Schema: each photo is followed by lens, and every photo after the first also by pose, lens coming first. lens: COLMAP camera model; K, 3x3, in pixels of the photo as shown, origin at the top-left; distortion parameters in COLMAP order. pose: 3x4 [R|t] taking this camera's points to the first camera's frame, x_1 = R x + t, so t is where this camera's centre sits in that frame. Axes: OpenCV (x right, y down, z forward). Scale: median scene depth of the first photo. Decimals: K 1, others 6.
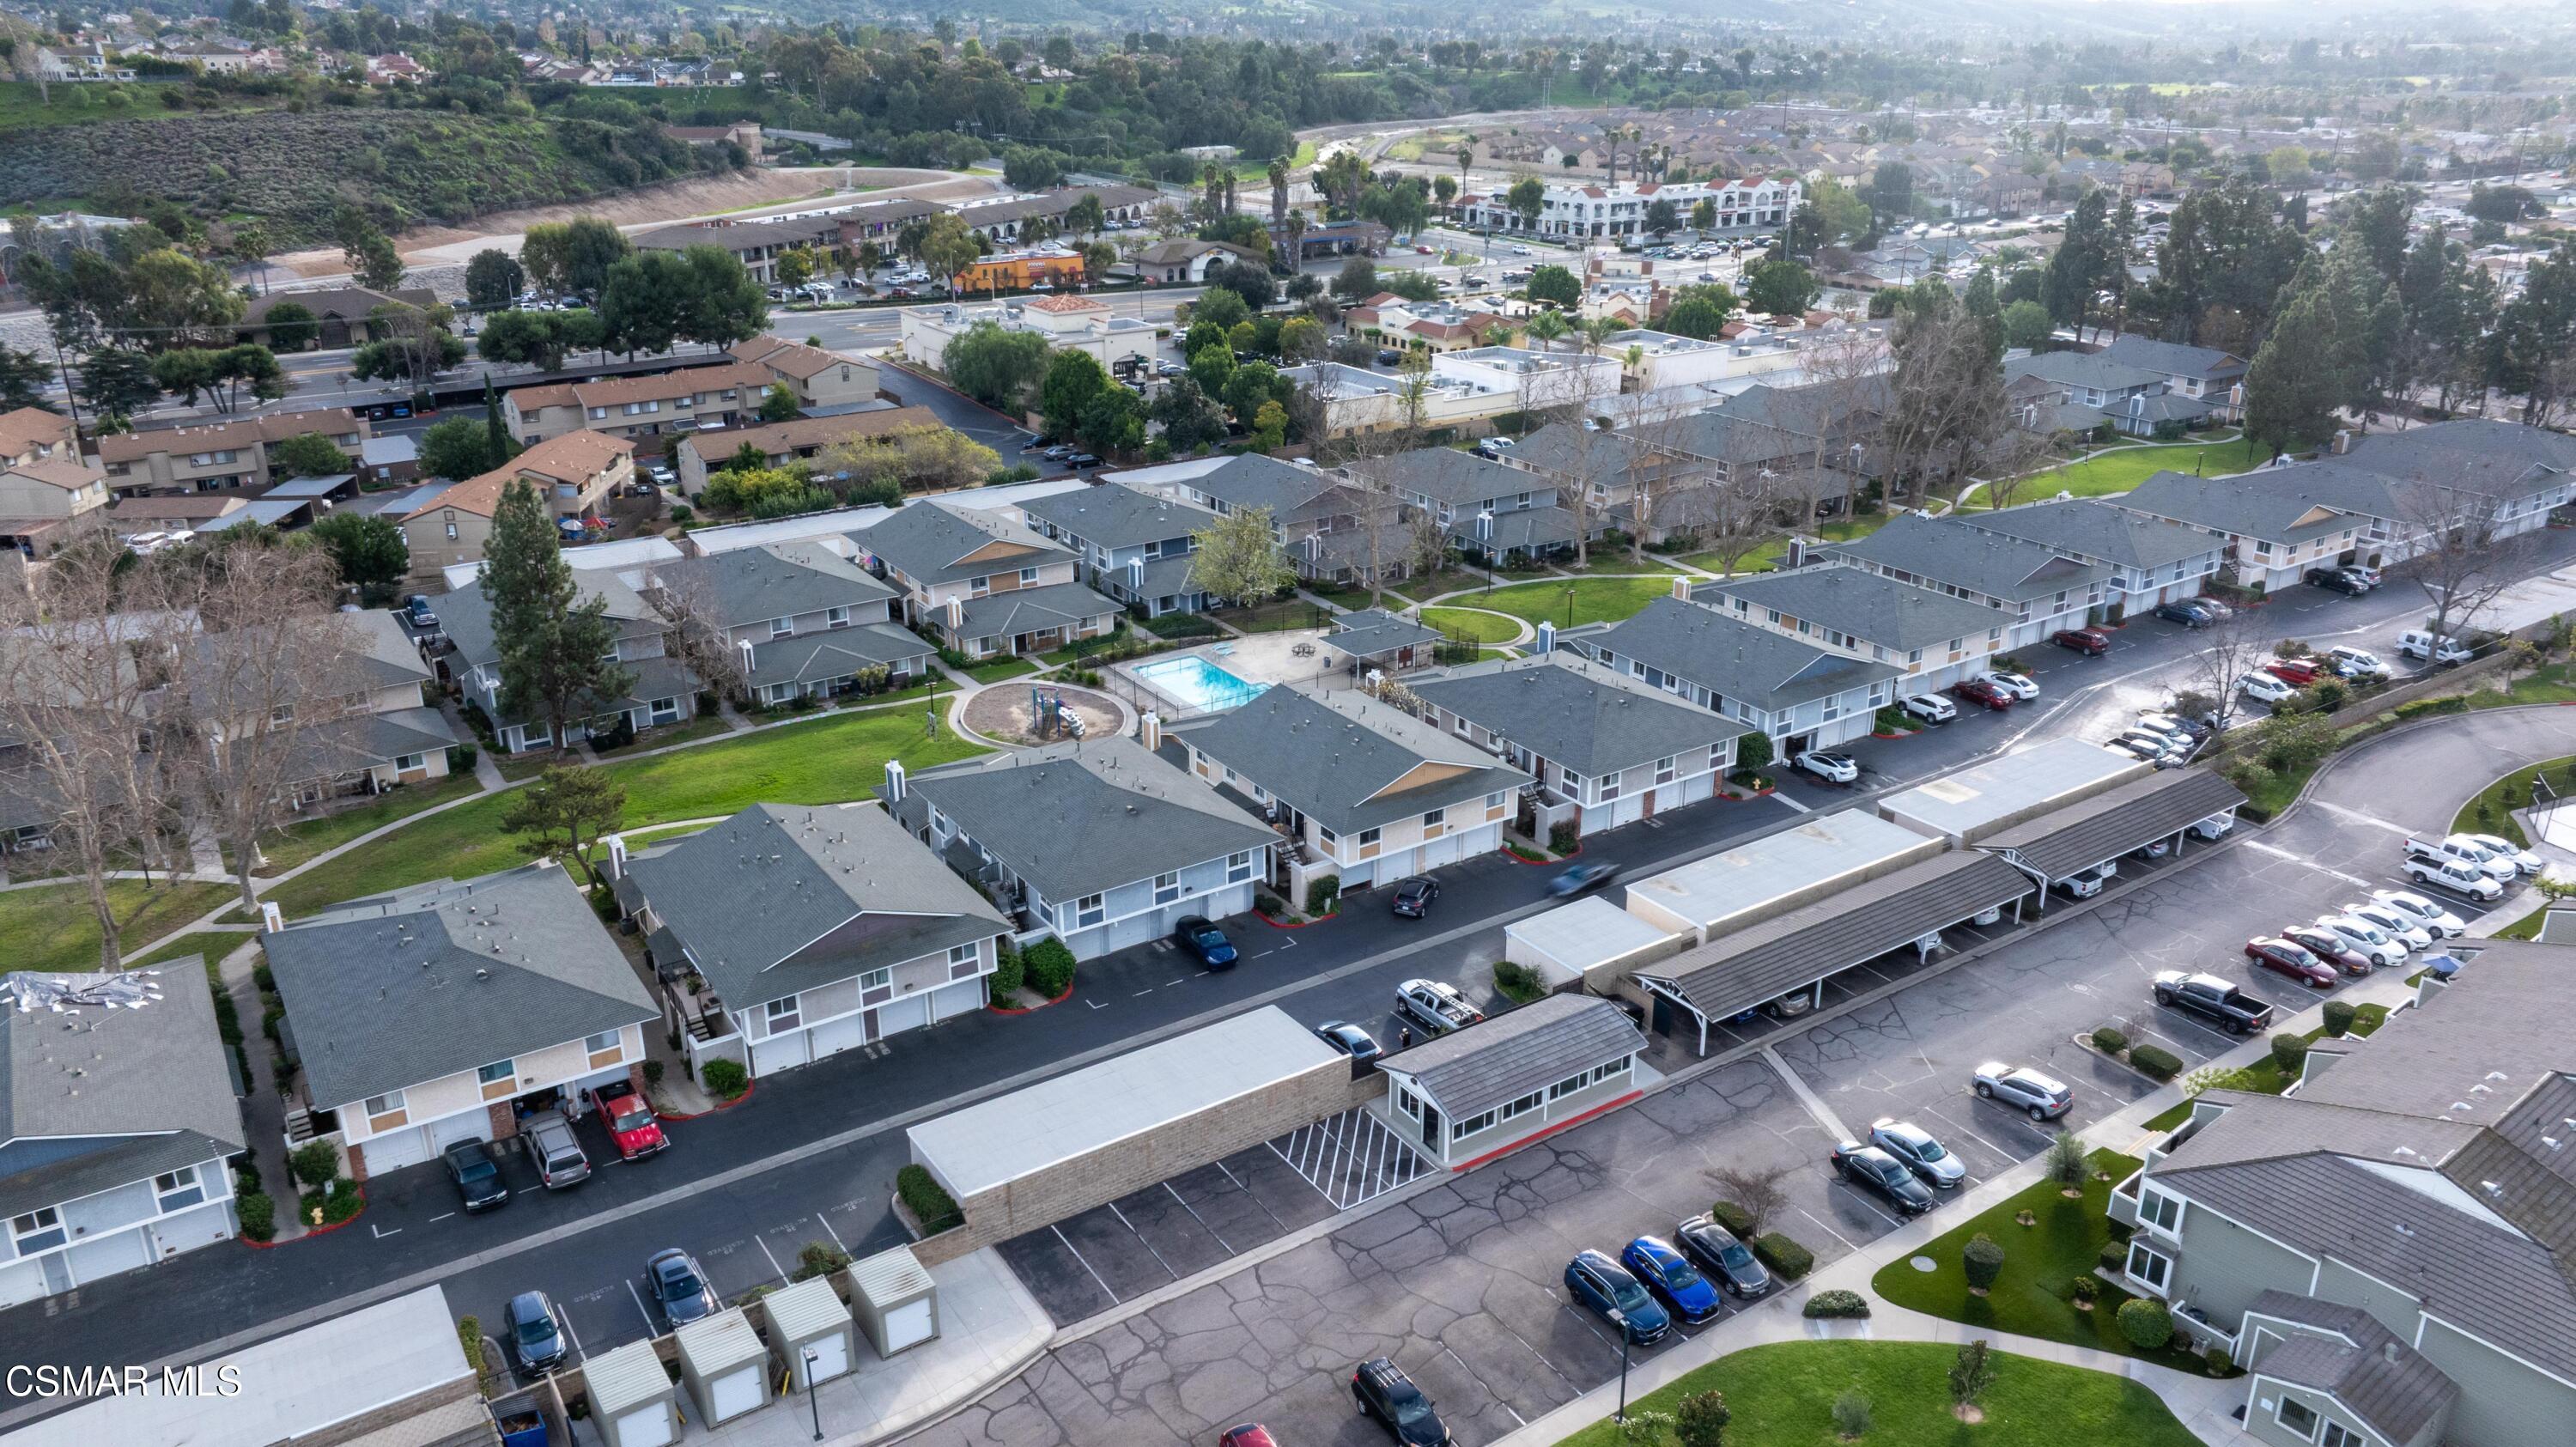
lens RADIAL K [[1791.7, 0, 1288.0], [0, 1791.7, 723.5], [0, 0, 1]] dist [-0.020423, -0.001471]
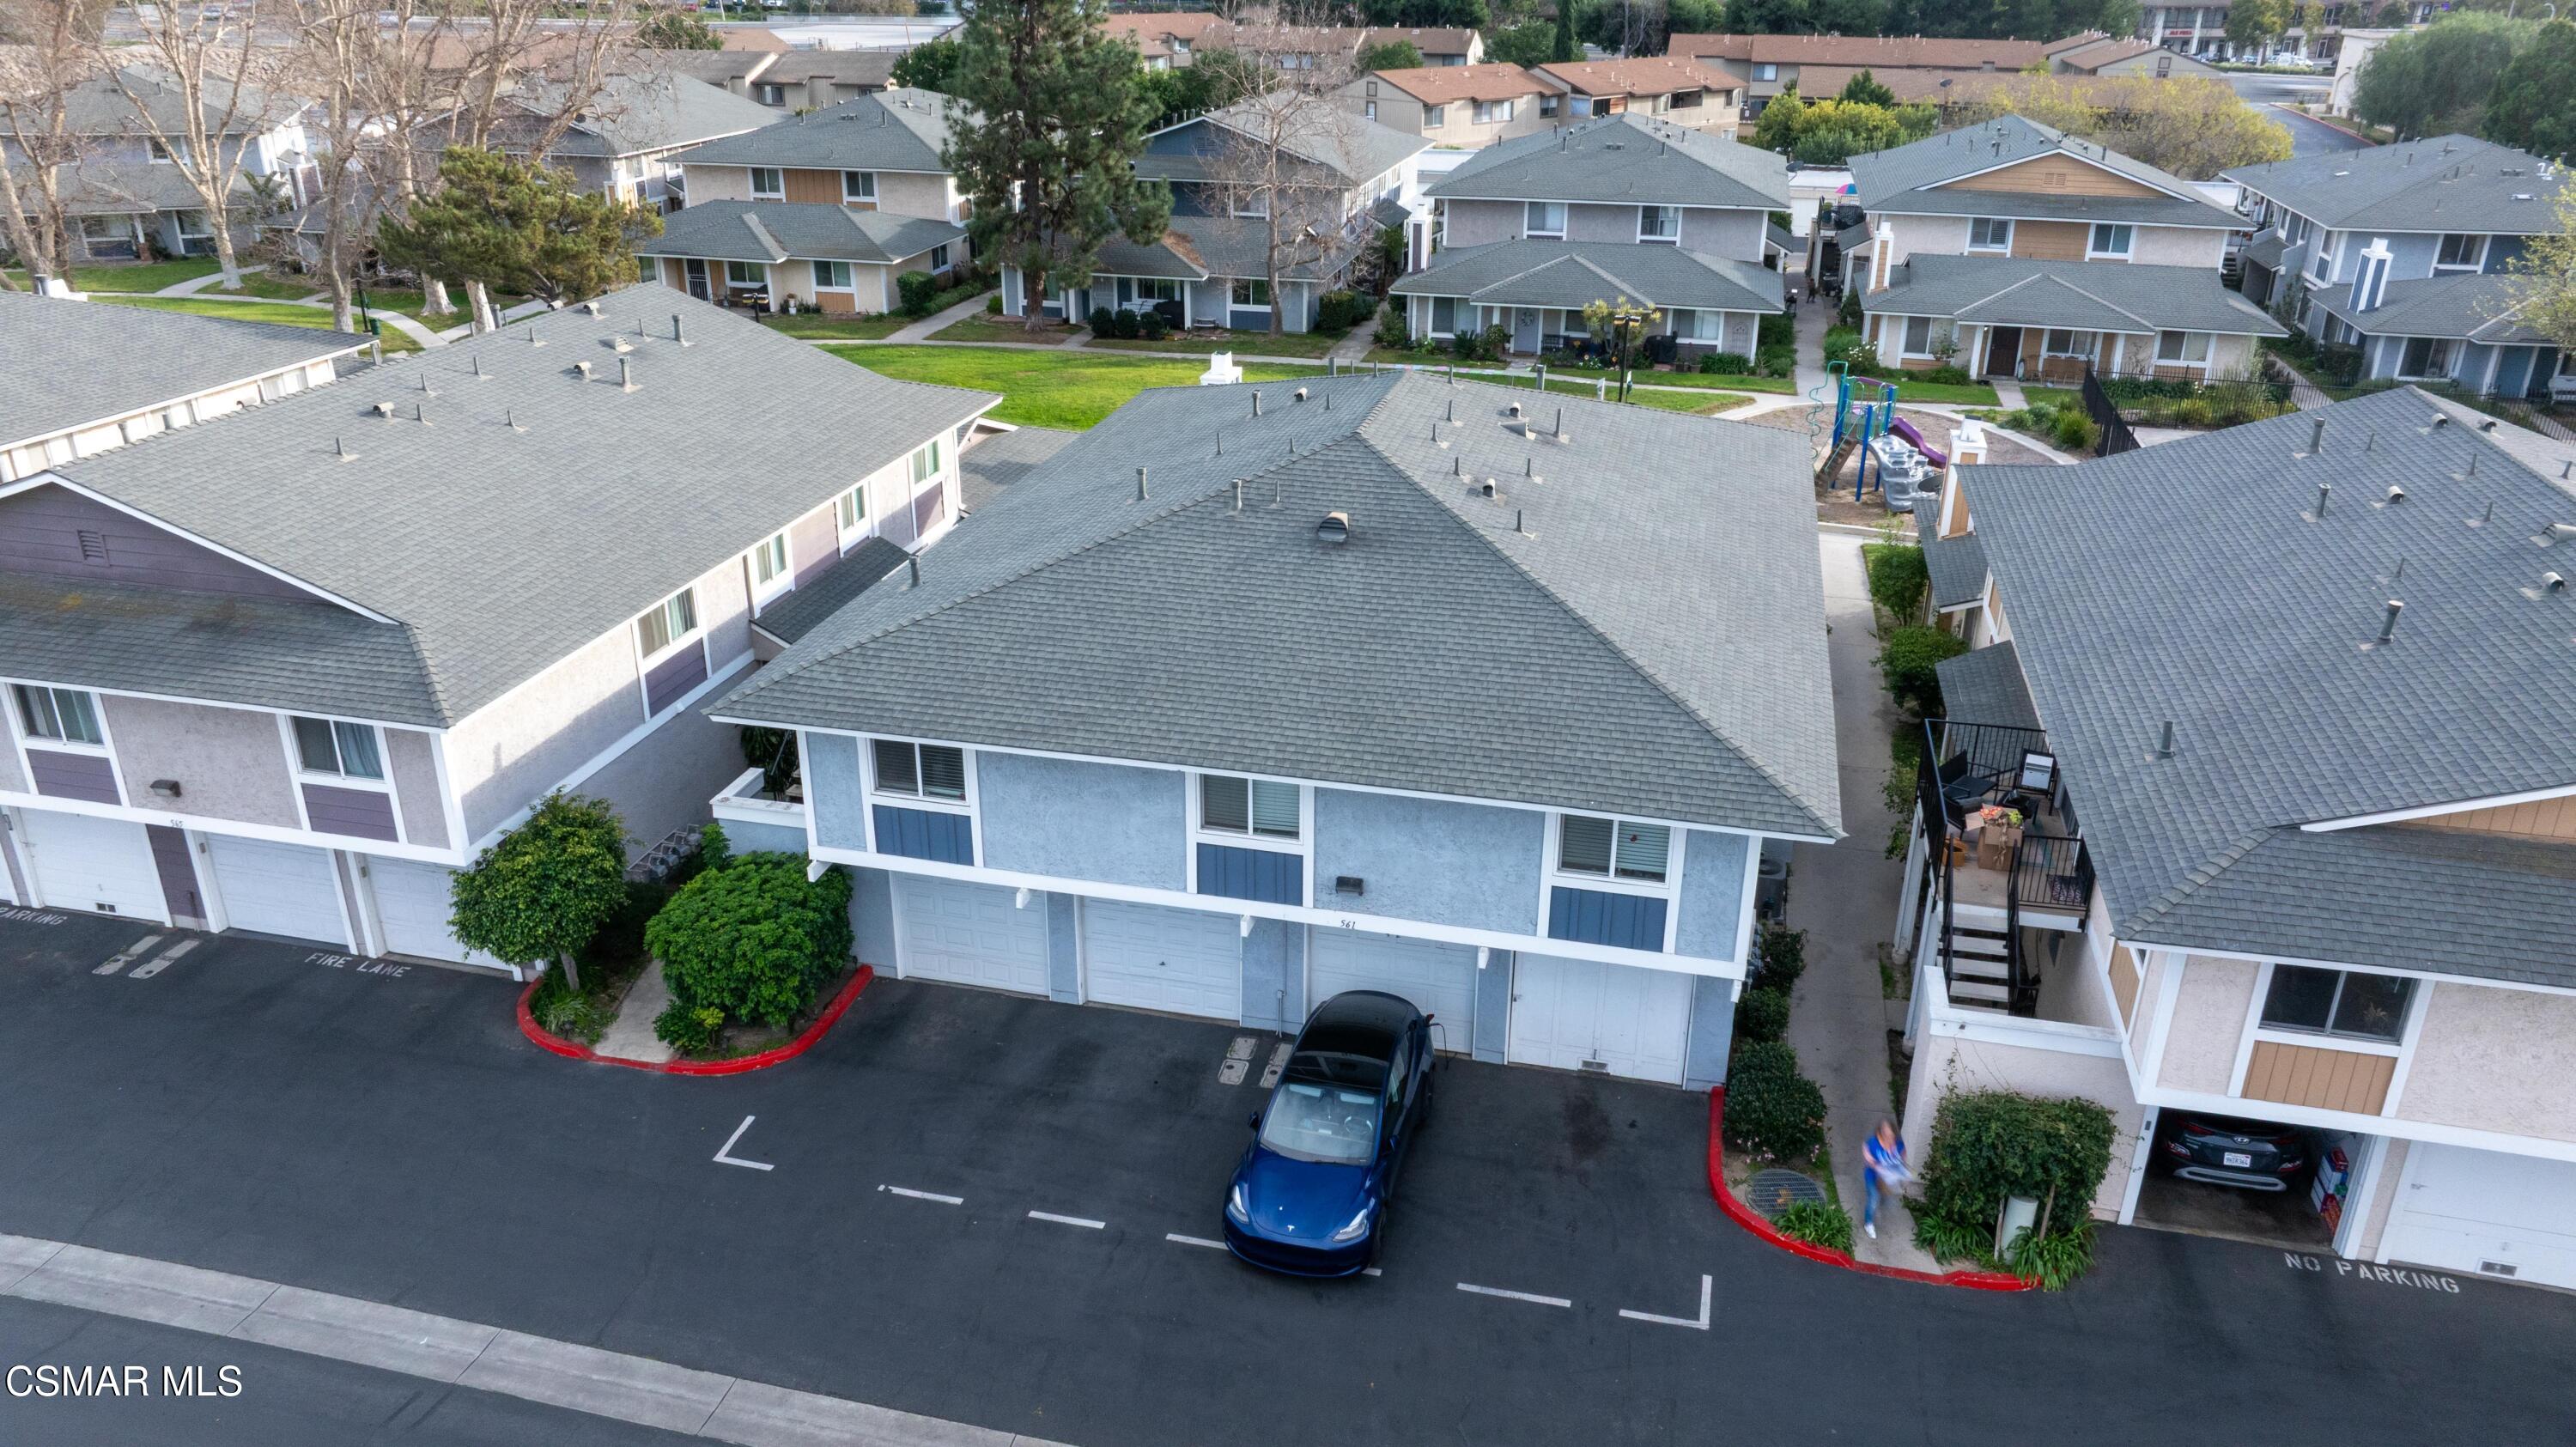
lens RADIAL K [[1791.7, 0, 1288.0], [0, 1791.7, 723.5], [0, 0, 1]] dist [-0.020423, -0.001471]
pose [[0.674635, 0.301244, -0.673884, 0.086884], [-0.274316, 0.949870, 0.149995, 0.037814], [0.685287, 0.083666, 0.723451, 0.787544]]
